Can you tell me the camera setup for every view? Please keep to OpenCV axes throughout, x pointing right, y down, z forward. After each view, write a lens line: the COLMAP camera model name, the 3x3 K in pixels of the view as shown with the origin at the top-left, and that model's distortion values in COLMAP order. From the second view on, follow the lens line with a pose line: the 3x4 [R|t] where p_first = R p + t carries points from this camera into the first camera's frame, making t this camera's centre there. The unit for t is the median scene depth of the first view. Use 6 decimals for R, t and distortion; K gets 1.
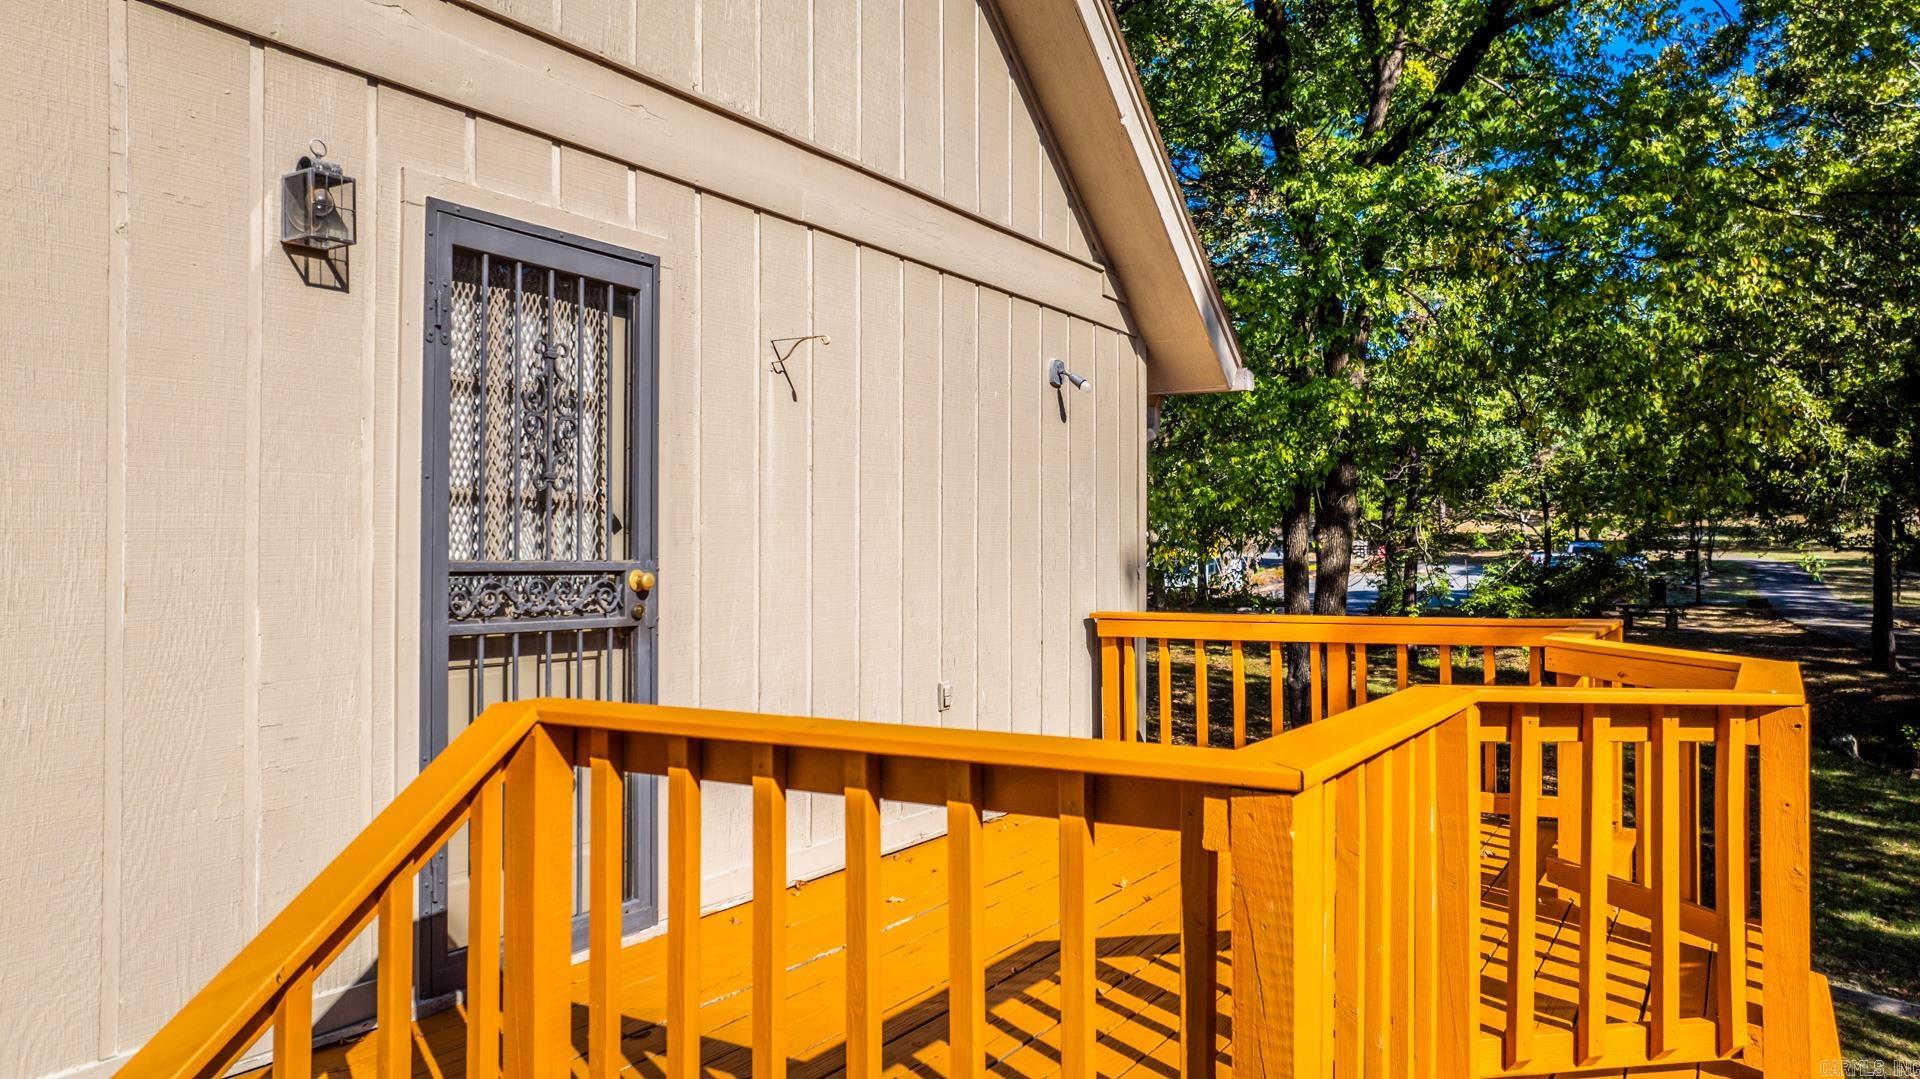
lens RADIAL K [[1340.7, 0, 966.2], [0, 1340.7, 541.8], [0, 0, 1]] dist [-0.014008, -0.017736]
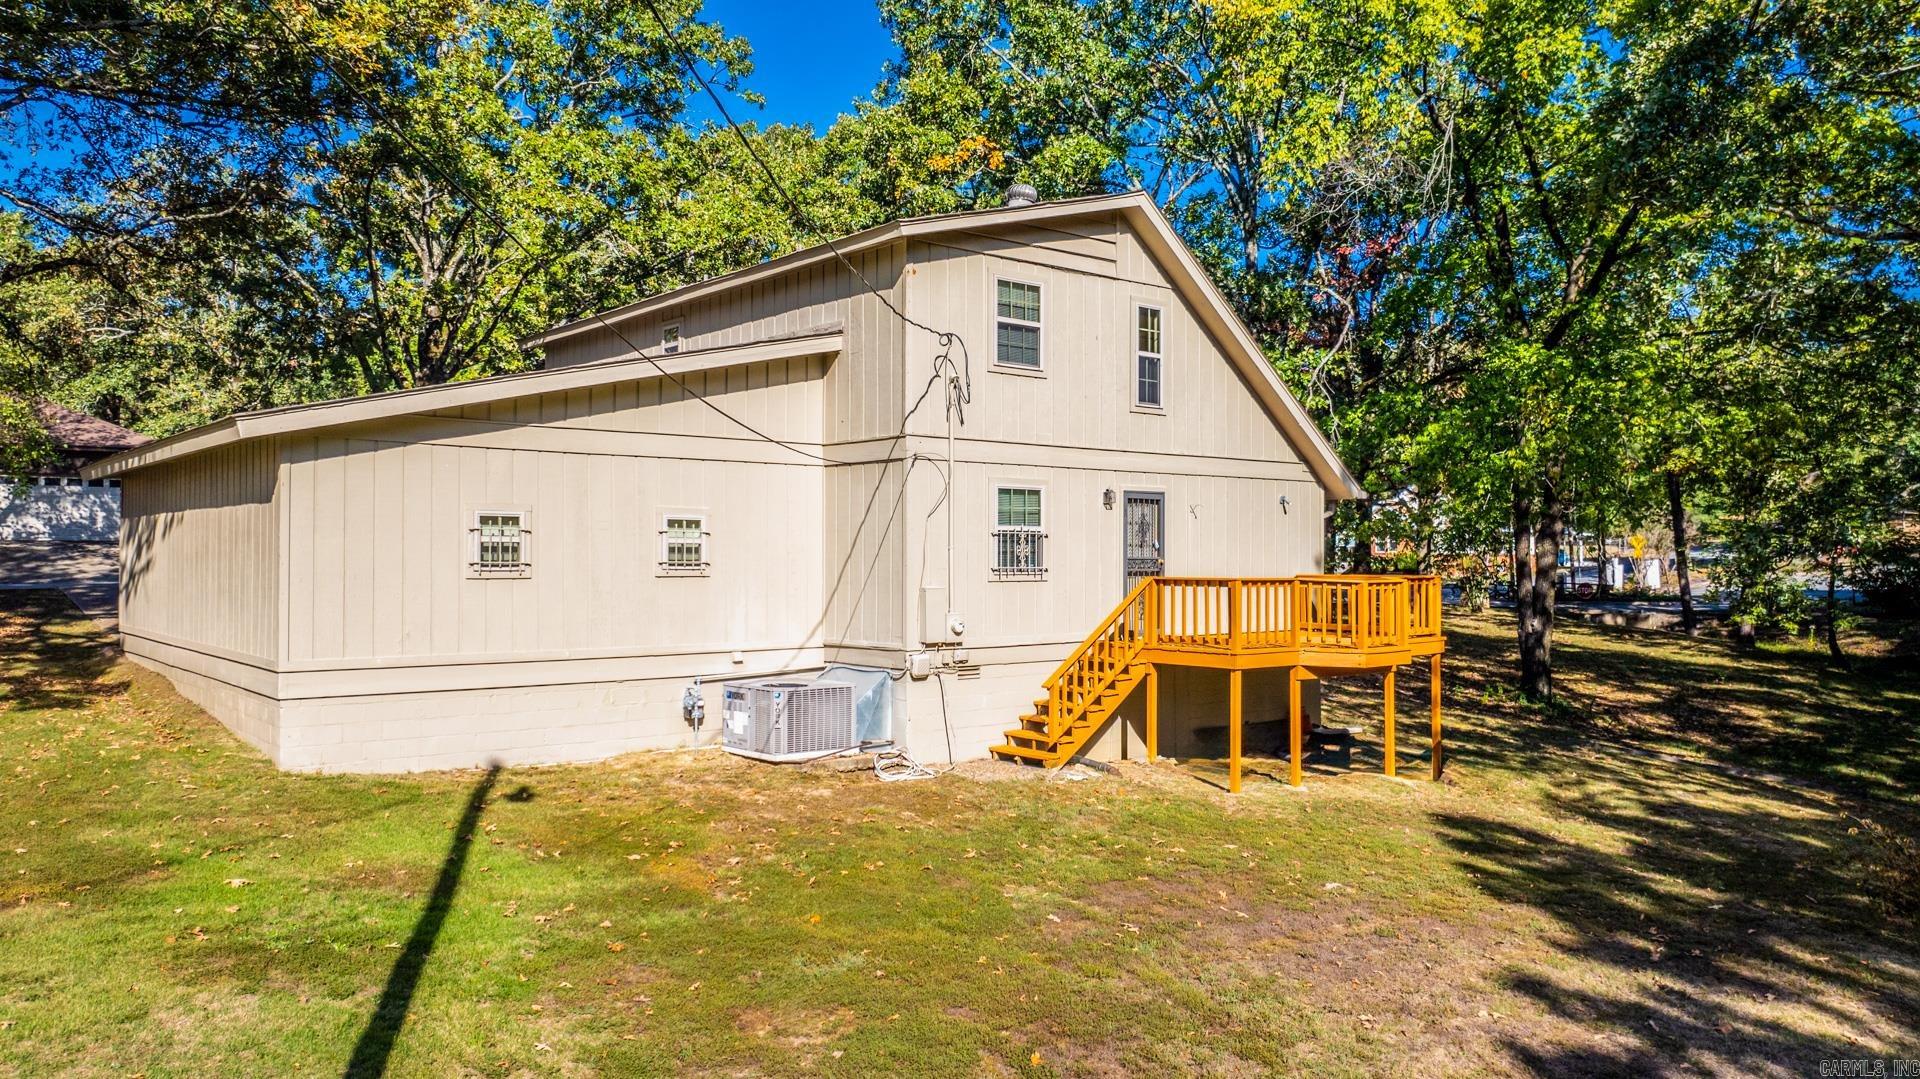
lens RADIAL K [[1340.7, 0, 954.0], [0, 1340.7, 549.9], [0, 0, 1]] dist [-0.014008, -0.017736]
pose [[0.939032, -0.004504, -0.343800, 0.701743], [0.005453, 0.999984, 0.001792, -0.024208], [0.343786, -0.003557, 0.939041, -3.727392]]
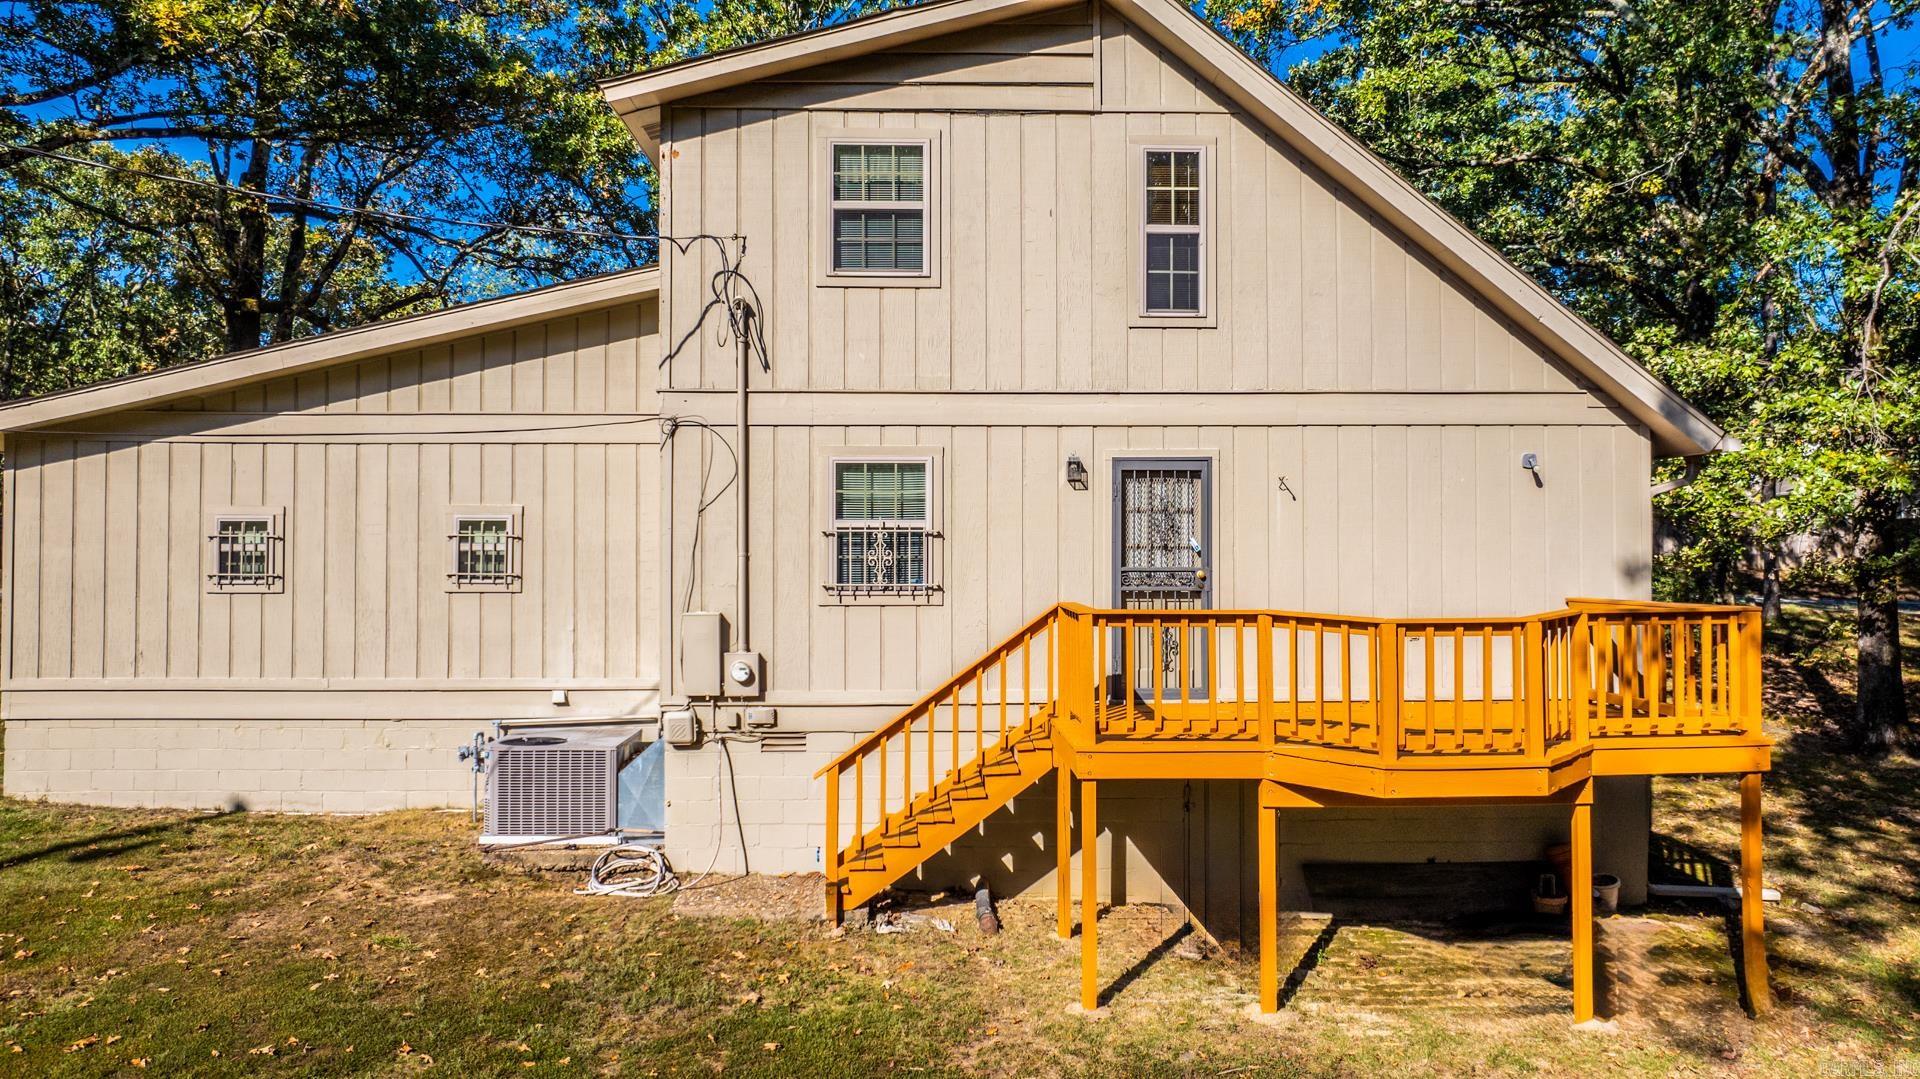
lens RADIAL K [[1340.7, 0, 961.1], [0, 1340.7, 533.0], [0, 0, 1]] dist [-0.014008, -0.017736]
pose [[0.533724, -0.022302, -0.845364, 1.866804], [0.010407, 0.999750, -0.019804, -0.008158], [0.845595, 0.001773, 0.533823, -0.919533]]
